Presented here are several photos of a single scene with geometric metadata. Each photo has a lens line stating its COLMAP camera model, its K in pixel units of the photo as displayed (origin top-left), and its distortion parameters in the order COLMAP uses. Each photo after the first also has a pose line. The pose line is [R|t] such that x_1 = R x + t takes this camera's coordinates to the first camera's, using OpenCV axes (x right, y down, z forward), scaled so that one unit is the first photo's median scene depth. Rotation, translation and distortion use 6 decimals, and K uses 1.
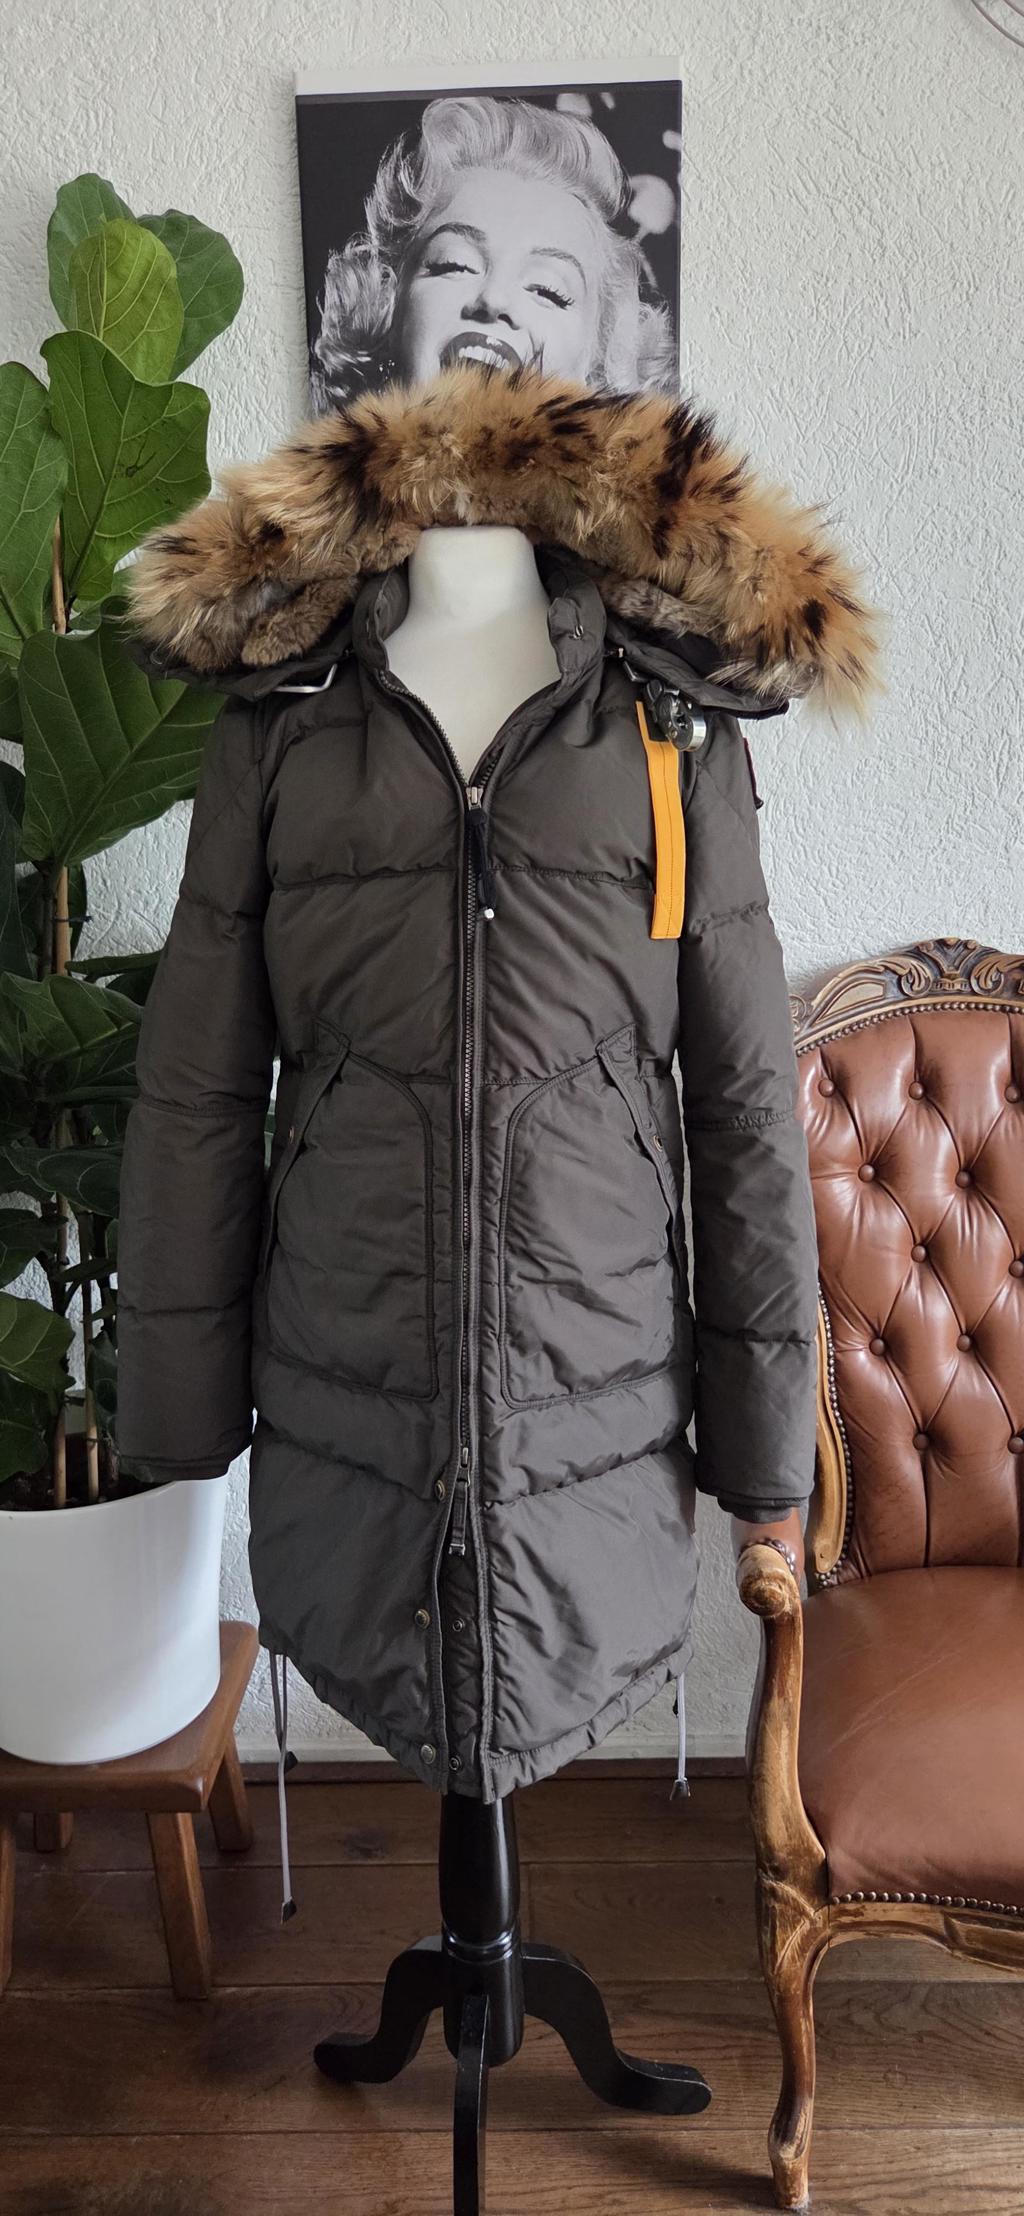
lens RADIAL K [[1458.4, 0, 512.0], [0, 1458.4, 1108.0], [0, 0, 1]] dist [0.062623, -0.050013]
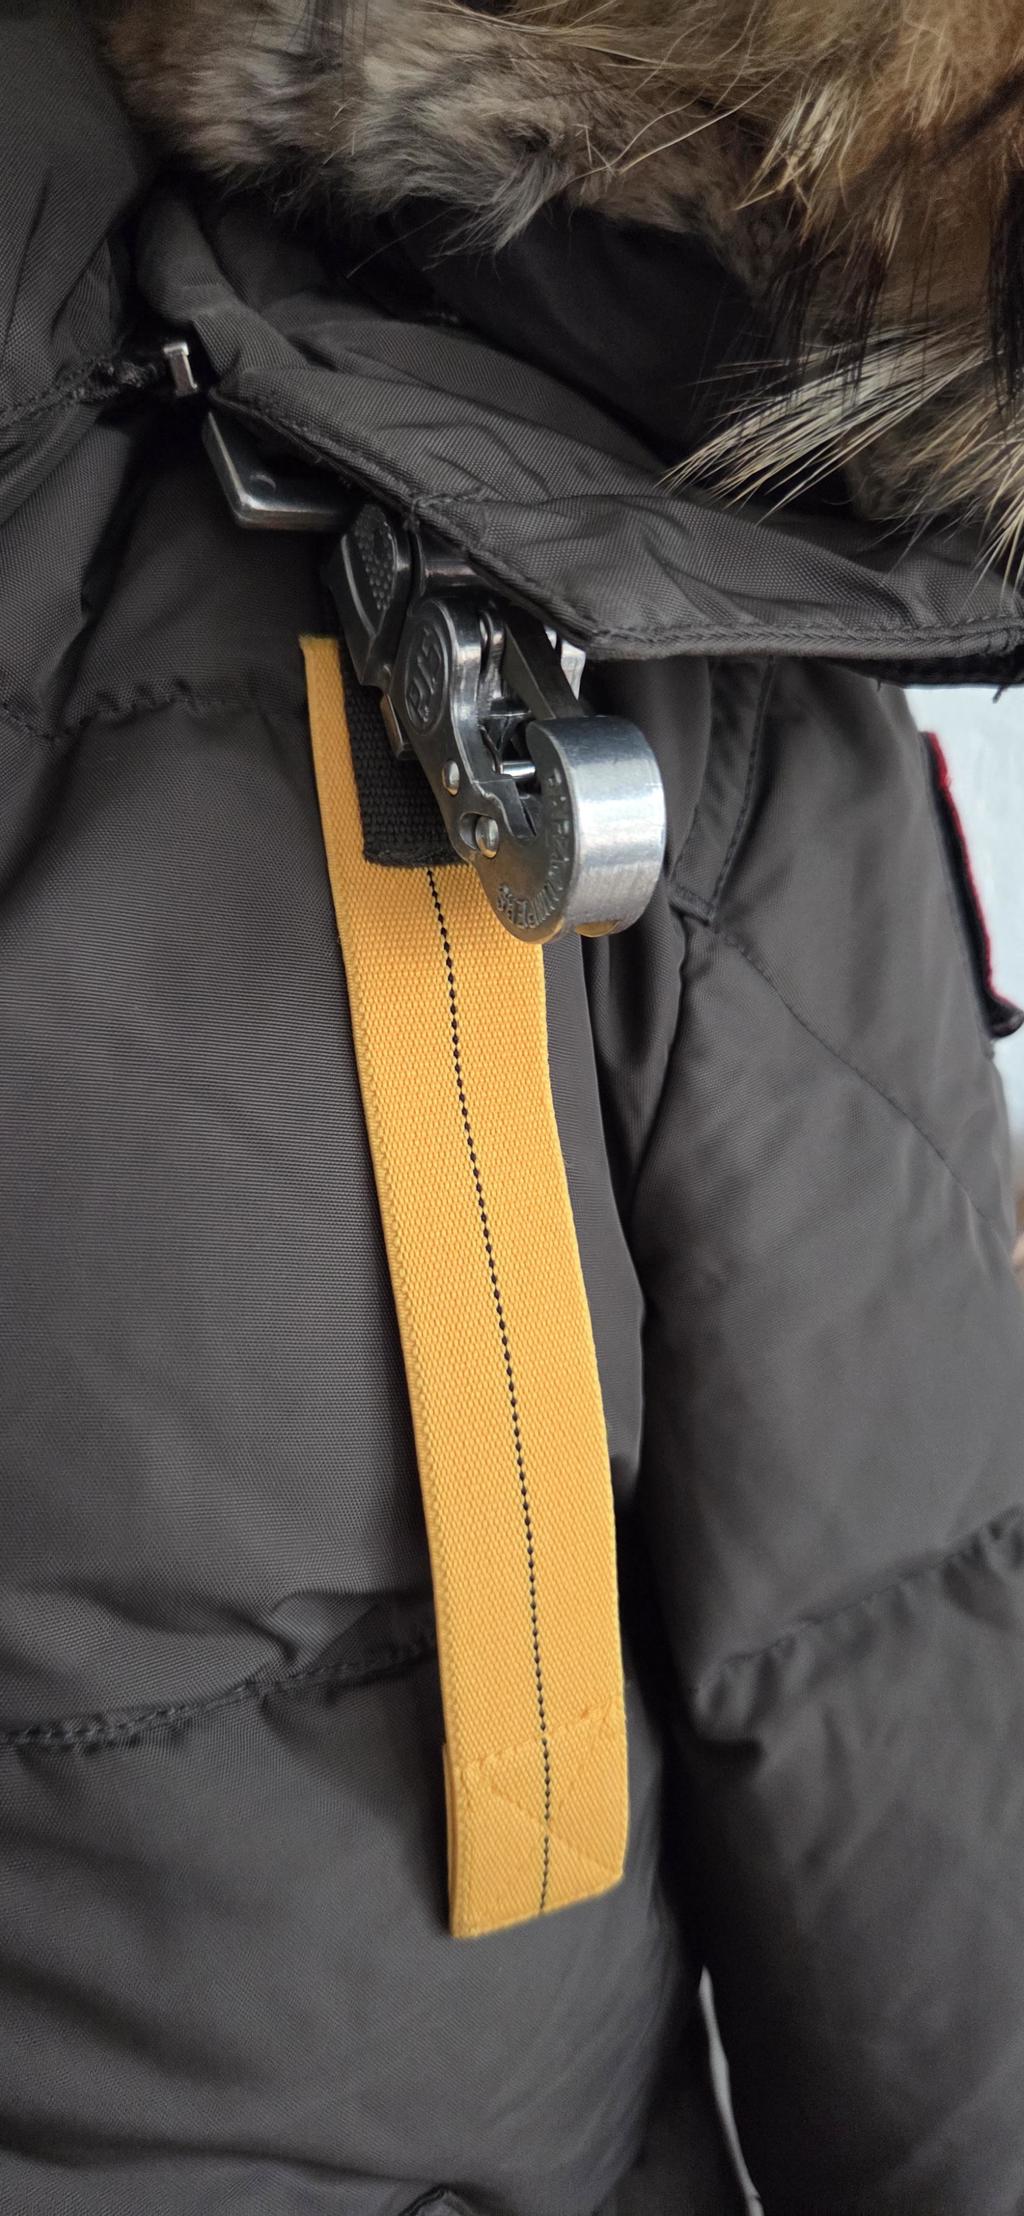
lens RADIAL K [[1617.0, 0, 475.5], [0, 1617.0, 1106.0], [0, 0, 1]] dist [-0.003278, -0.001470]
pose [[0.991036, -0.048216, -0.124593, 0.122448], [0.056432, 0.996399, 0.063274, -0.222421], [0.121093, -0.069738, 0.990188, 0.770503]]
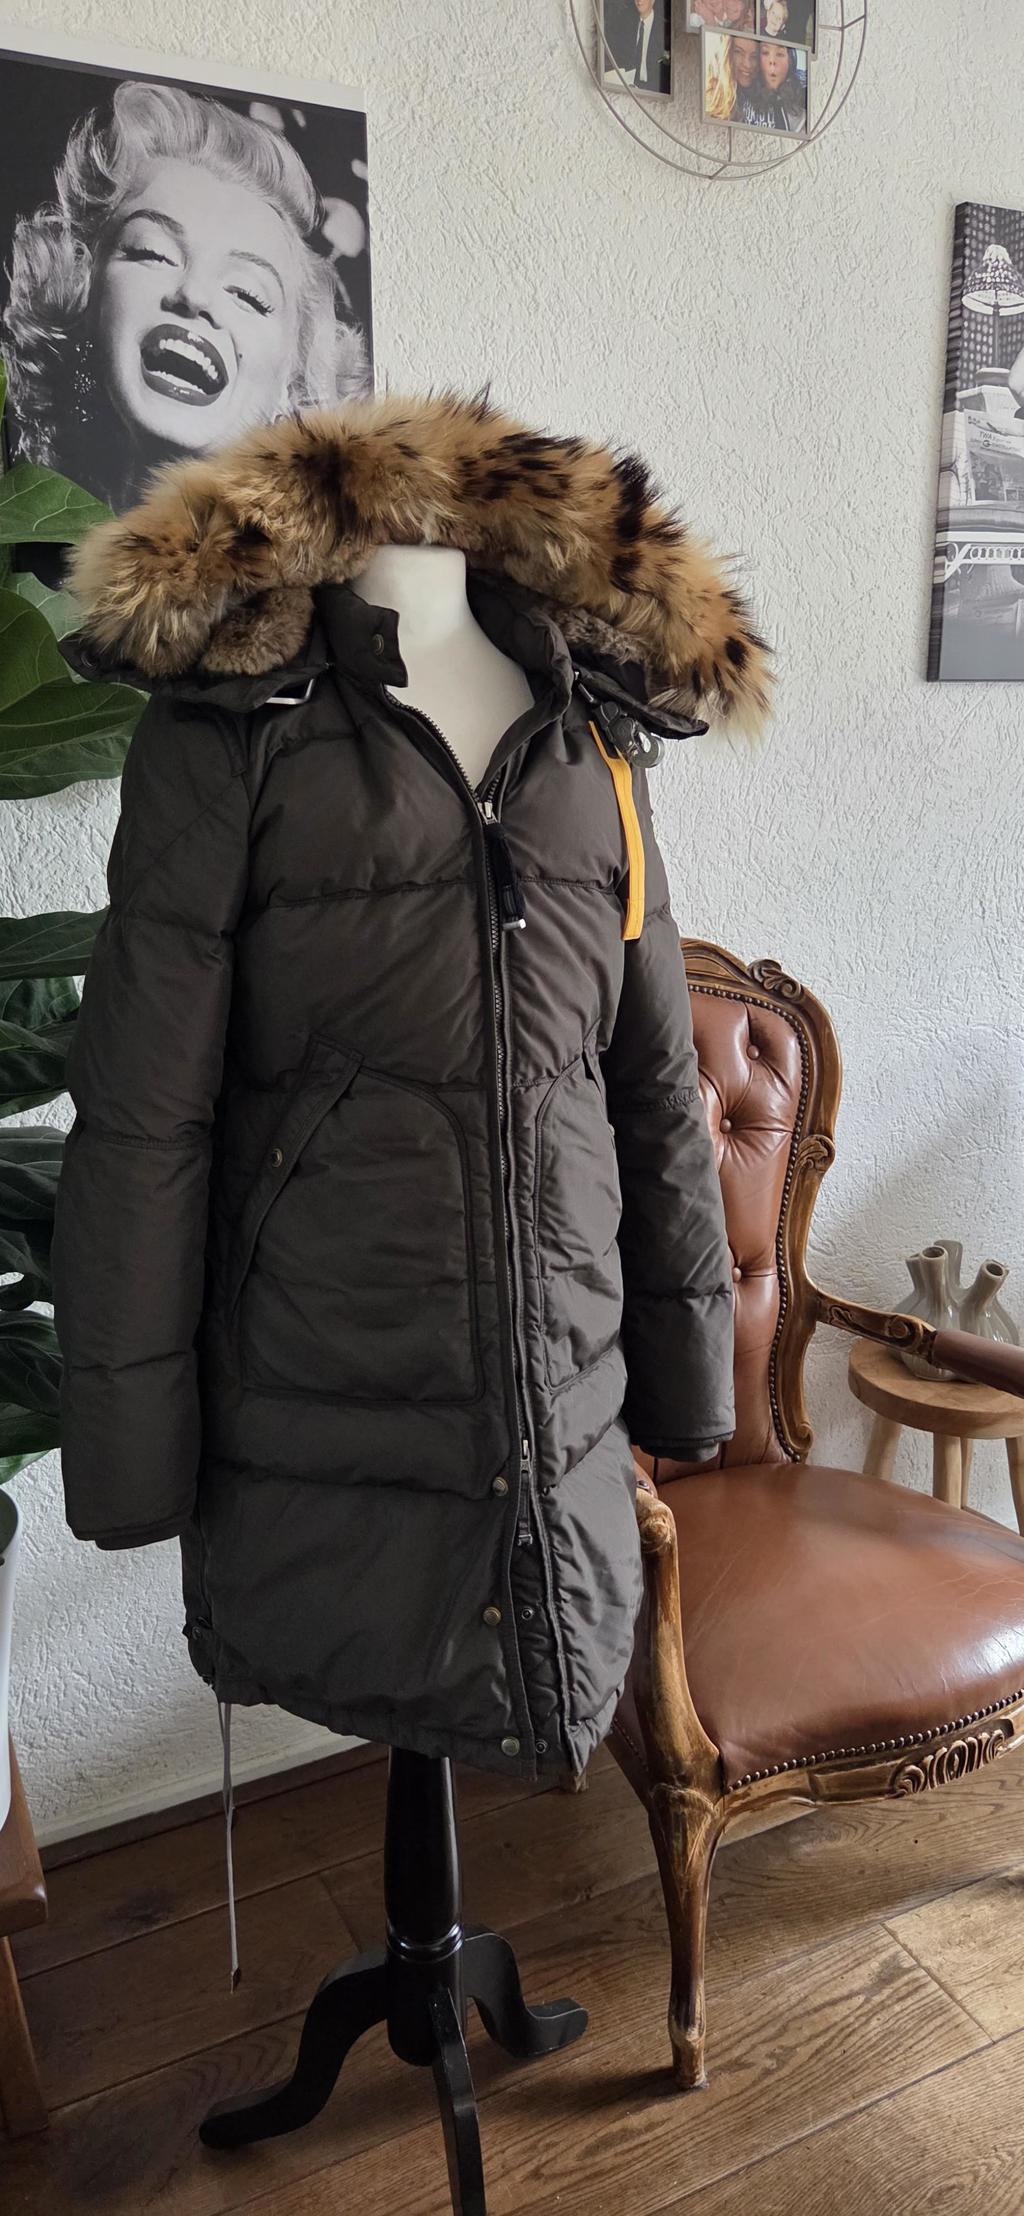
lens RADIAL K [[1443.4, 0, 509.2], [0, 1443.4, 1071.4], [0, 0, 1]] dist [0.072214, -0.057345]
pose [[0.895591, -0.083247, 0.437021, -0.436366], [0.088751, 0.996023, 0.007852, -0.033177], [-0.435937, 0.031754, 0.899417, 0.071866]]
